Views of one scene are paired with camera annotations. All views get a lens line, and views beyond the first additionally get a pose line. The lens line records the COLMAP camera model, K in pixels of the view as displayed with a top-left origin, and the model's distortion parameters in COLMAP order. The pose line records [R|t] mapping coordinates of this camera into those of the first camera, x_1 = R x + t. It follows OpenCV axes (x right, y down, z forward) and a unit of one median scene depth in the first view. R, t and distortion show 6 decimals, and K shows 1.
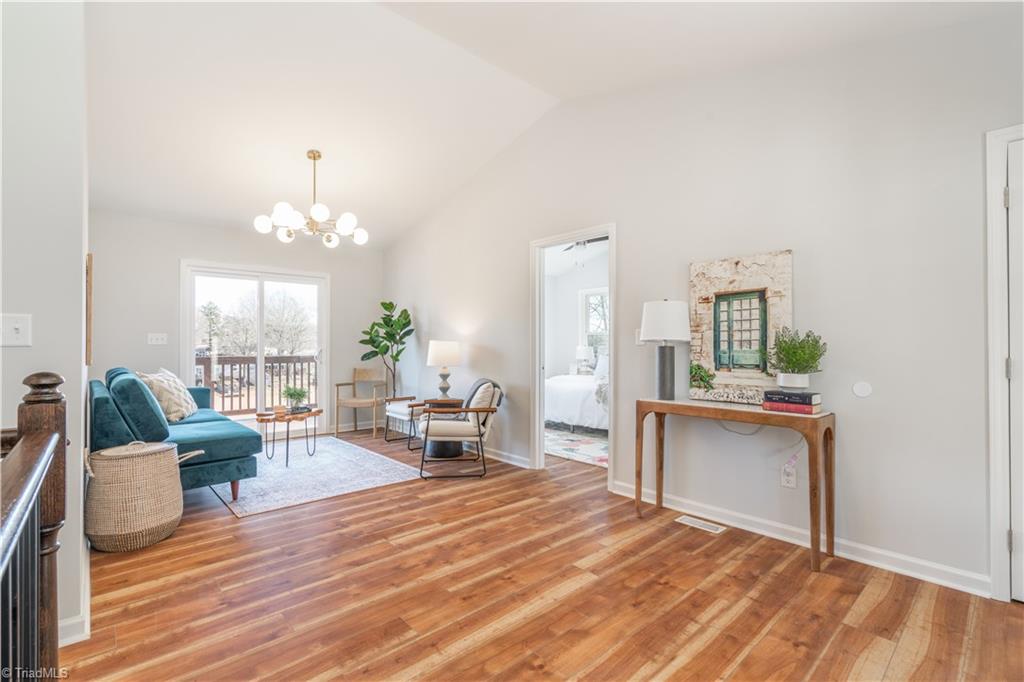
lens RADIAL K [[464.0, 0, 510.3], [0, 464.0, 343.1], [0, 0, 1]] dist [-0.003208, 0.000977]
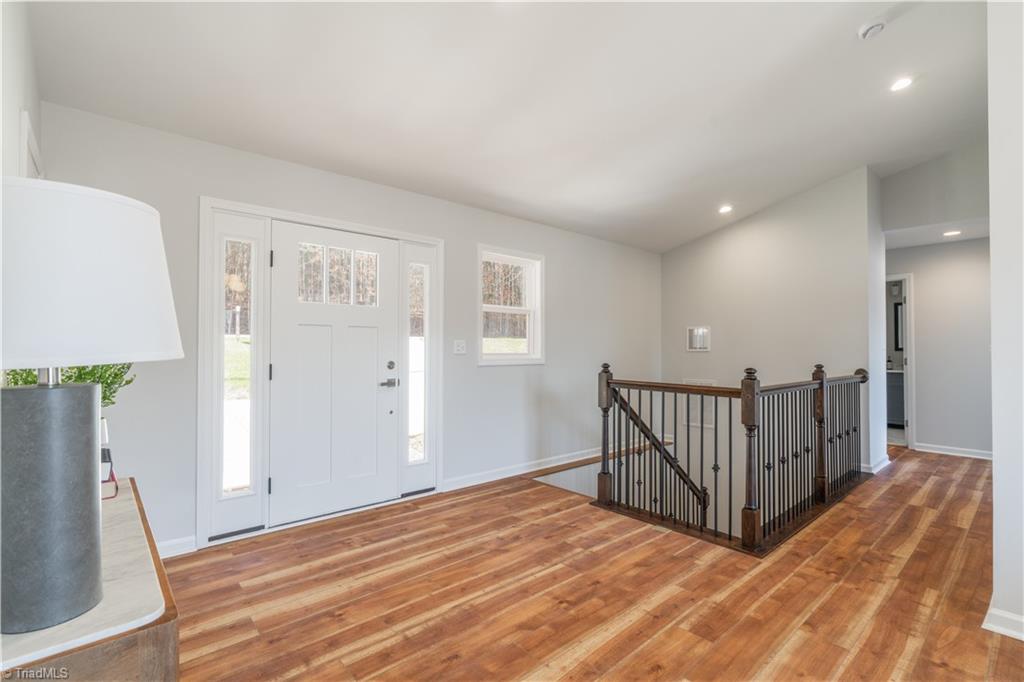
lens RADIAL K [[464.0, 0, 511.7], [0, 464.0, 342.3], [0, 0, 1]] dist [-0.003208, 0.000977]
pose [[-0.999953, -0.000155, 0.009724, 0.172162], [-0.000327, 0.999843, -0.017729, -0.006072], [-0.009720, -0.017732, -0.999796, 2.075501]]
